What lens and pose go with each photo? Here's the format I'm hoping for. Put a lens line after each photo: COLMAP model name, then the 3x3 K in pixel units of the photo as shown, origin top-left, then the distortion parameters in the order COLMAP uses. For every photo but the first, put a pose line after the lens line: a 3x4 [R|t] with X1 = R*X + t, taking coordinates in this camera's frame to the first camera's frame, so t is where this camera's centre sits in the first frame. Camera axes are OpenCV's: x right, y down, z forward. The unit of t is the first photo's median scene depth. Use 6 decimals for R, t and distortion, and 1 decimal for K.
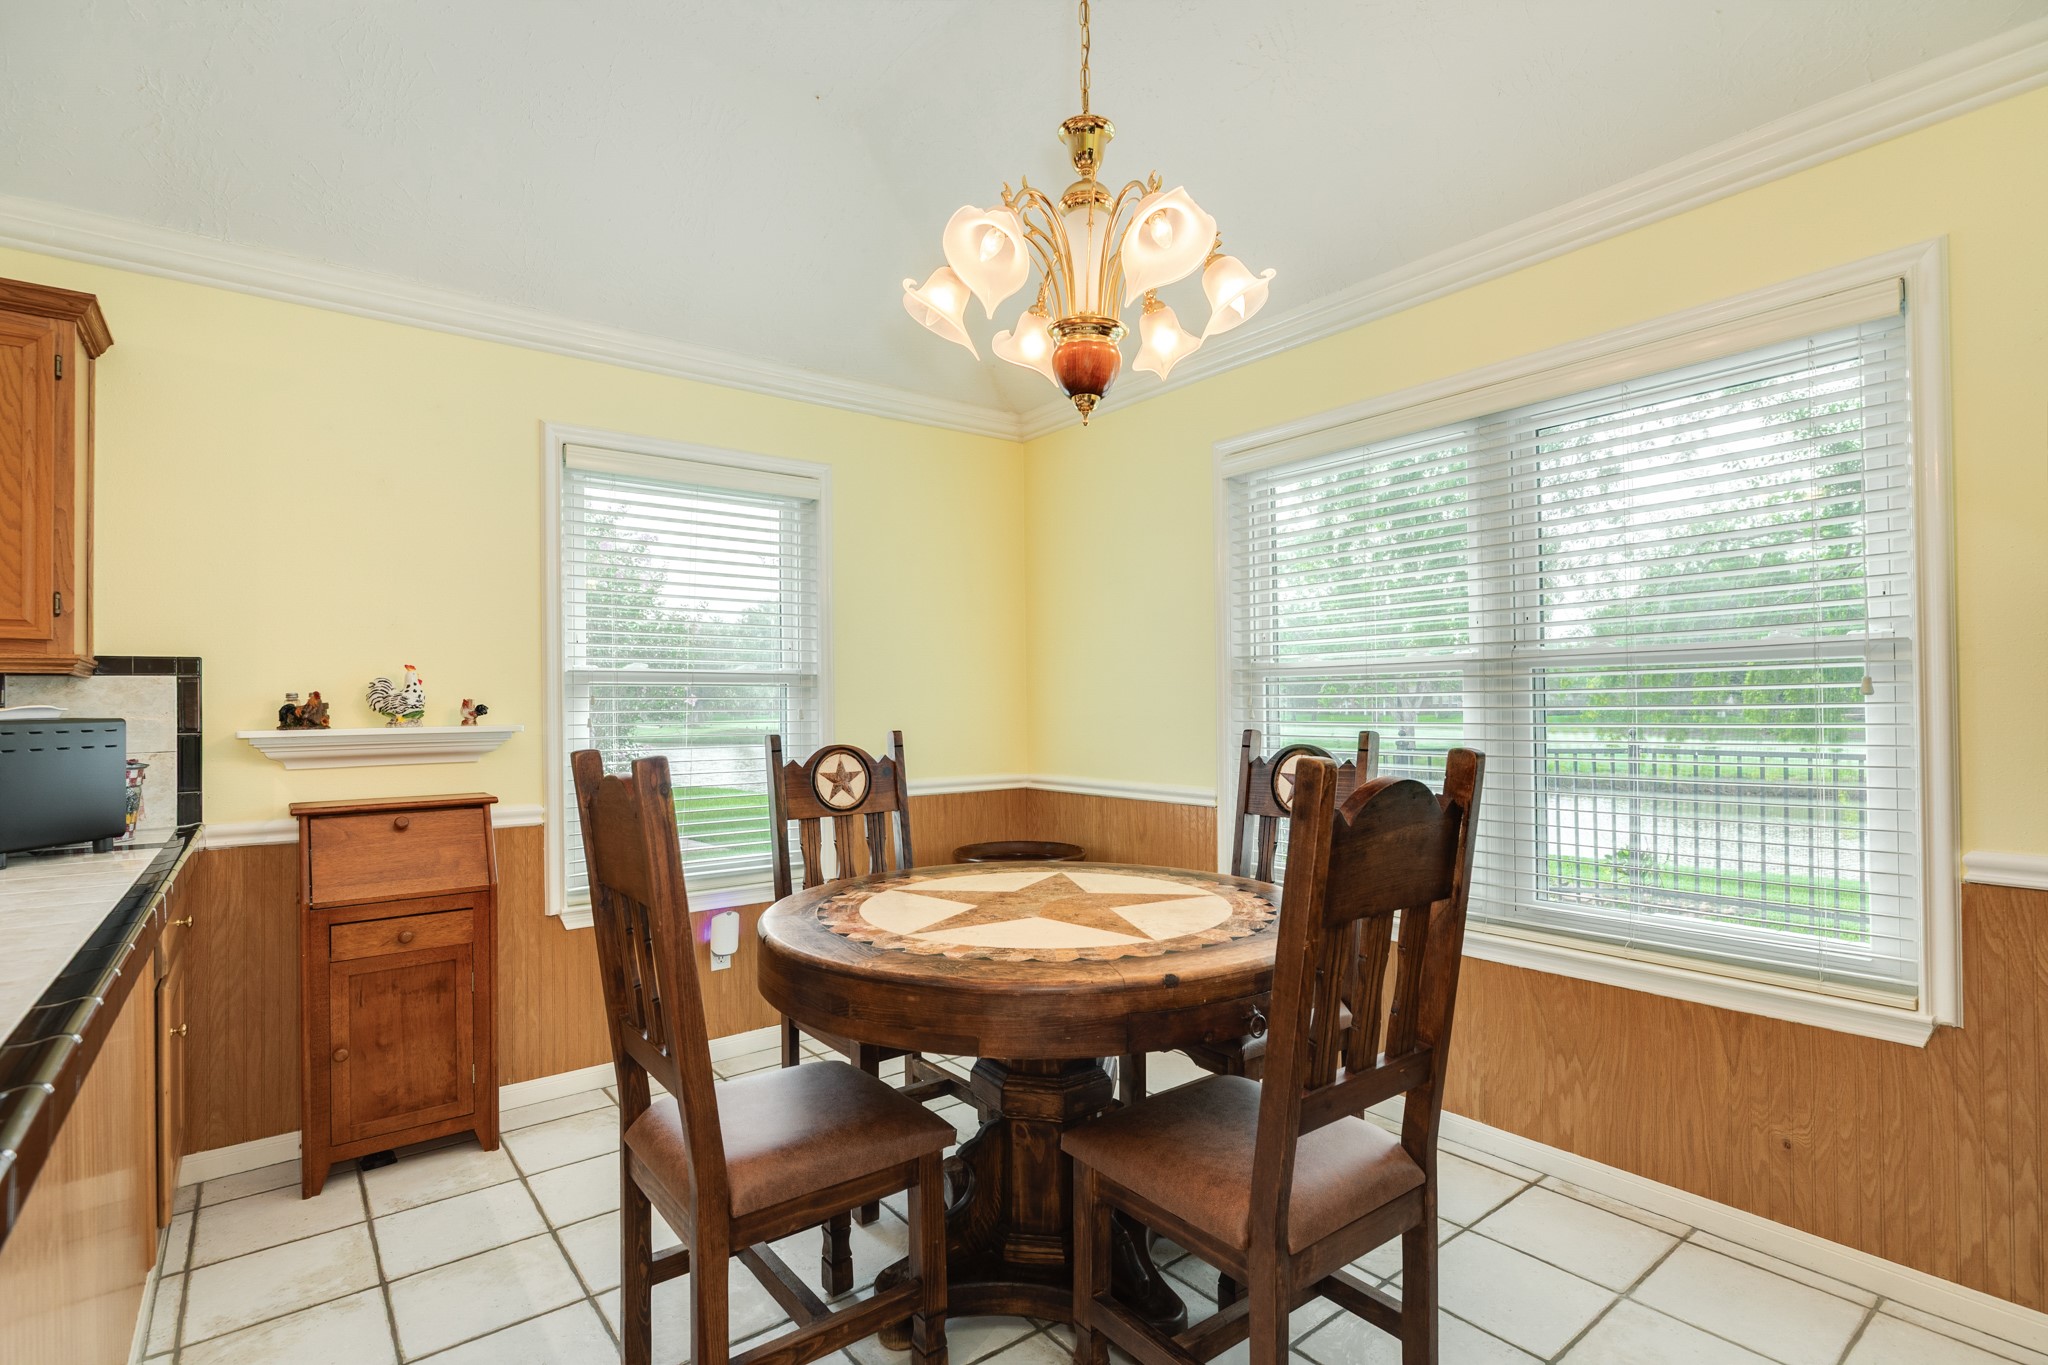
lens RADIAL K [[980.3, 0, 1040.3], [0, 980.3, 687.2], [0, 0, 1]] dist [-0.001872, -0.000007]
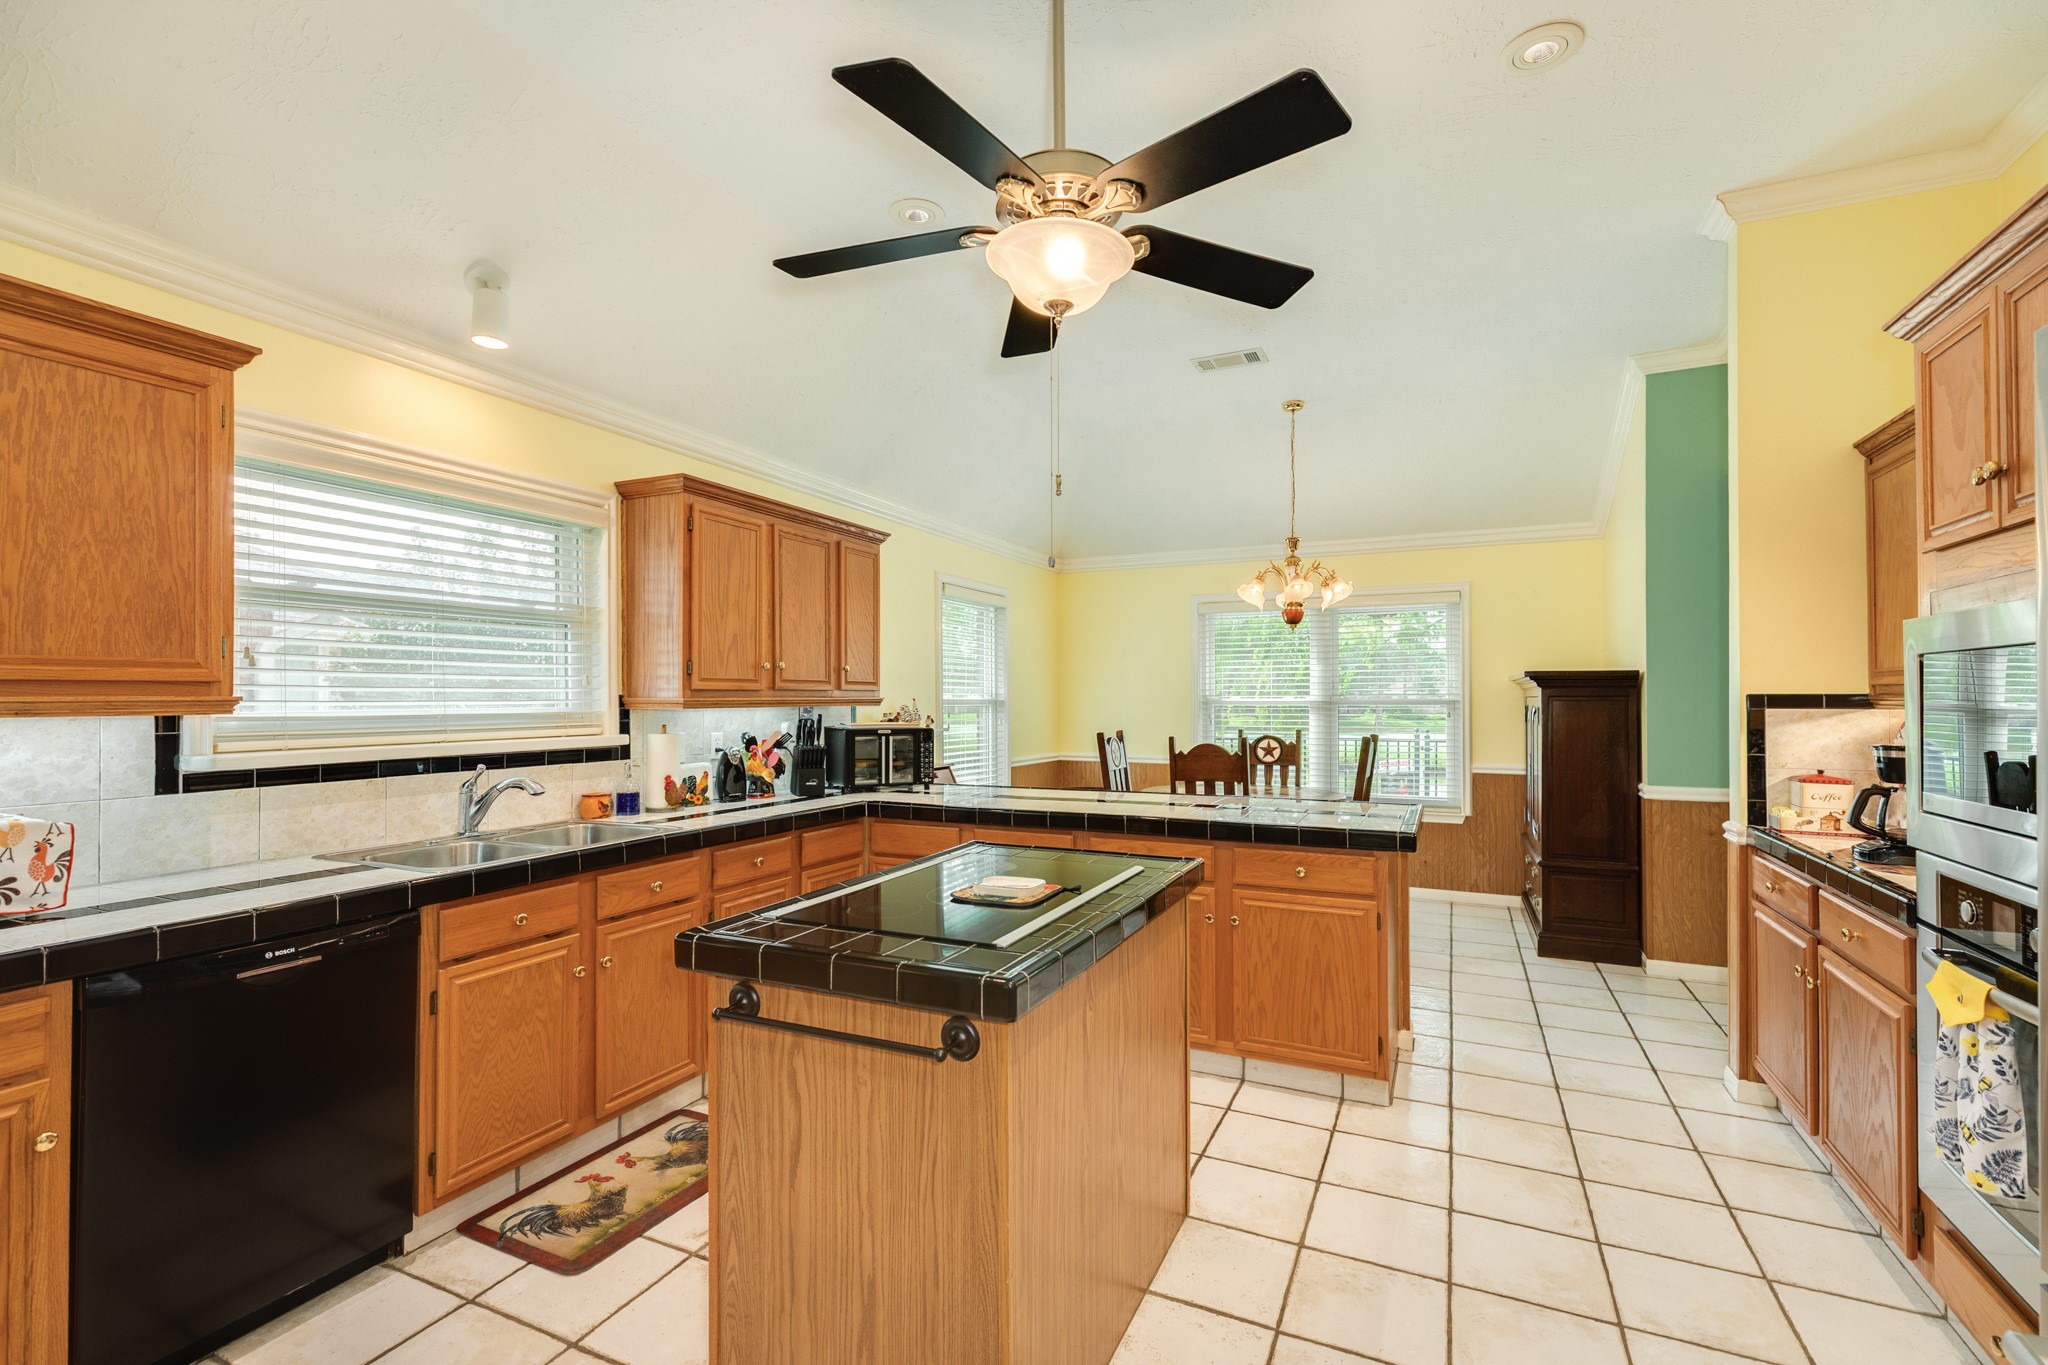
lens RADIAL K [[914.1, 0, 1017.4], [0, 914.1, 692.0], [0, 0, 1]] dist [0.006980, -0.002353]
pose [[0.898181, 0.017147, 0.439292, -1.120388], [-0.016960, 0.999847, -0.004352, -0.038815], [-0.439299, -0.003542, 0.898334, -0.662231]]
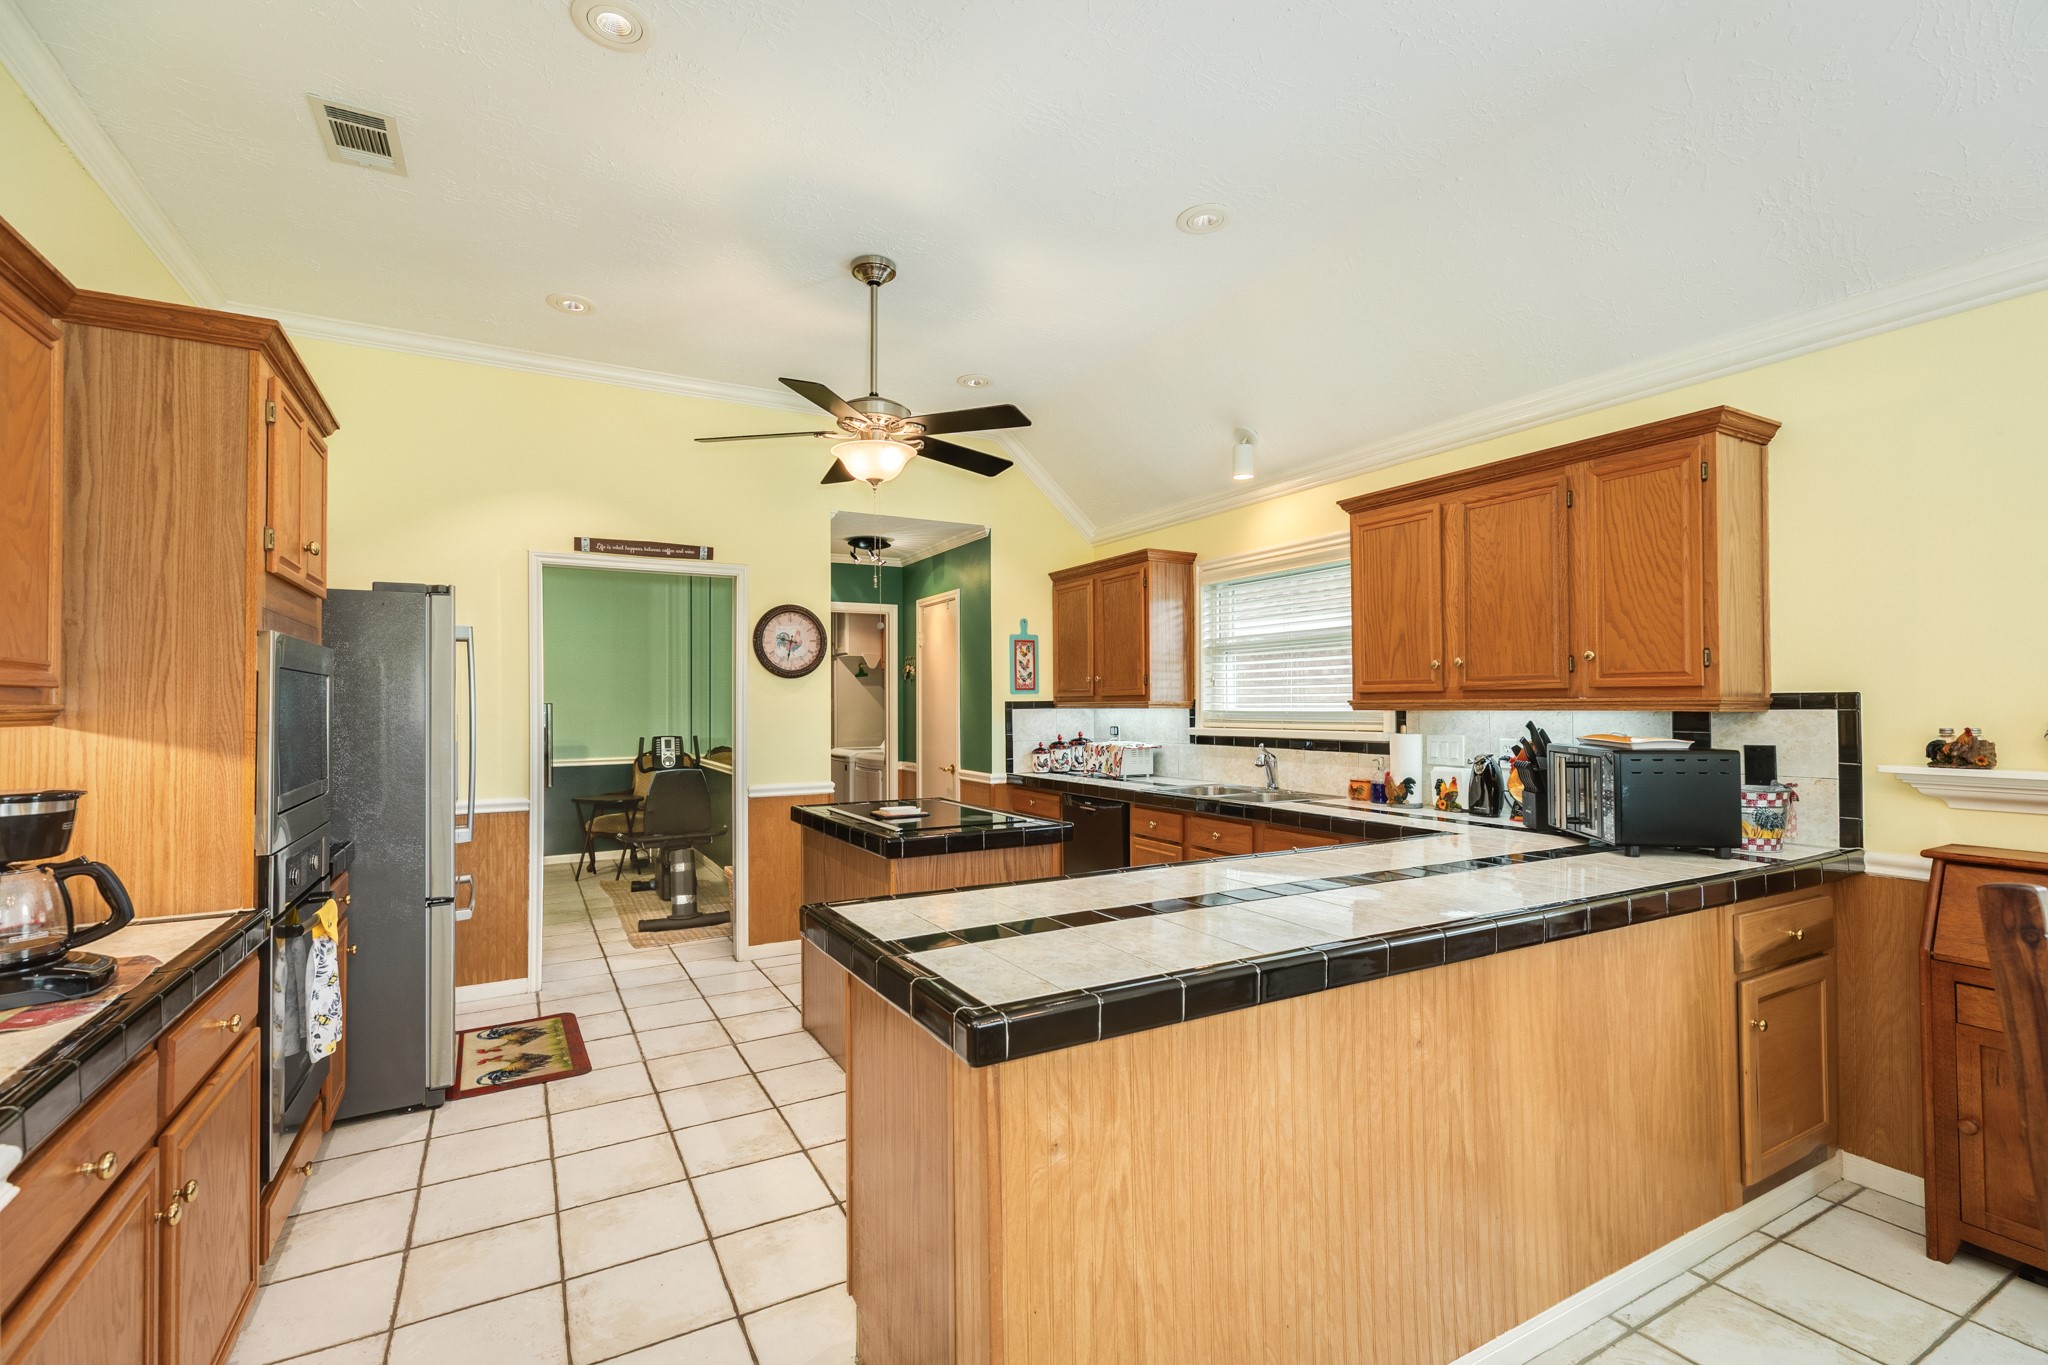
lens RADIAL K [[914.1, 0, 1020.5], [0, 914.1, 683.9], [0, 0, 1]] dist [0.006980, -0.002353]
pose [[-0.163907, -0.006512, -0.986454, 0.283863], [0.017446, 0.999803, -0.009499, -0.047474], [0.986321, -0.018767, -0.163761, 0.271328]]
